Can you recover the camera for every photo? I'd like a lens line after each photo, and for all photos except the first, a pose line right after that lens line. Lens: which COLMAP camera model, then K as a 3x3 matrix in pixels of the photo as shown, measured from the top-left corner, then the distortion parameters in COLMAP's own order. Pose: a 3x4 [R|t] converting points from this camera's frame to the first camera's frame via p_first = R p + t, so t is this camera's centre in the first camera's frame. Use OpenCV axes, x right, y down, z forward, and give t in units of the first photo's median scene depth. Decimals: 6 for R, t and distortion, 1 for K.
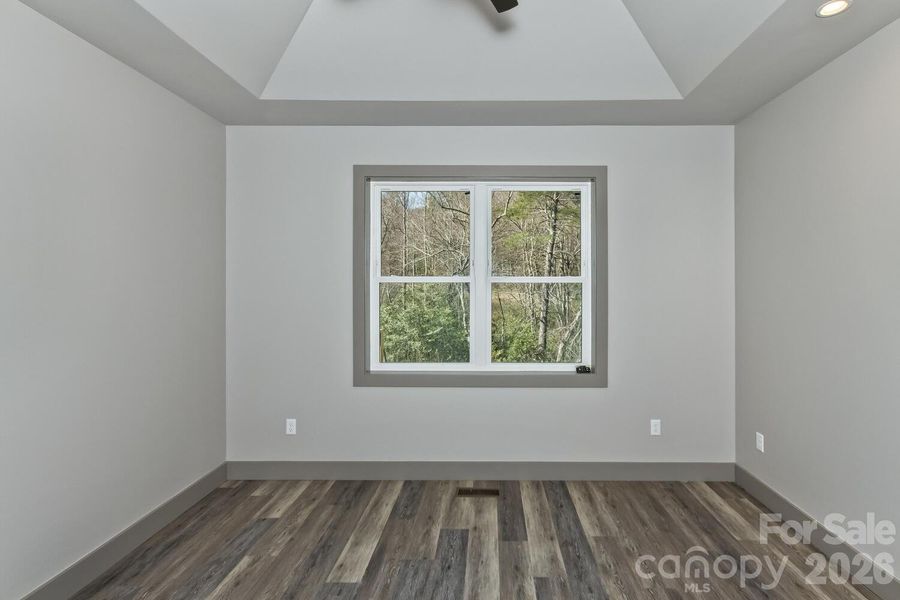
lens RADIAL K [[429.9, 0, 469.0], [0, 429.9, 285.6], [0, 0, 1]] dist [0.011127, -0.004221]
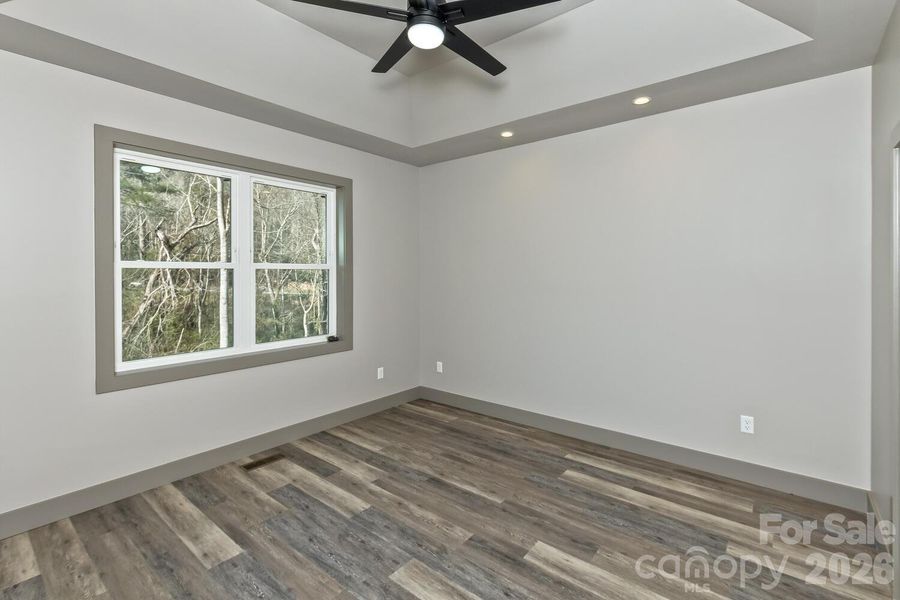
lens RADIAL K [[429.9, 0, 435.1], [0, 429.9, 275.5], [0, 0, 1]] dist [0.011127, -0.004221]
pose [[0.640707, -0.007637, 0.767748, -0.506154], [-0.000014, 0.999950, 0.009959, -0.001072], [-0.767786, -0.006392, 0.640675, -0.025599]]
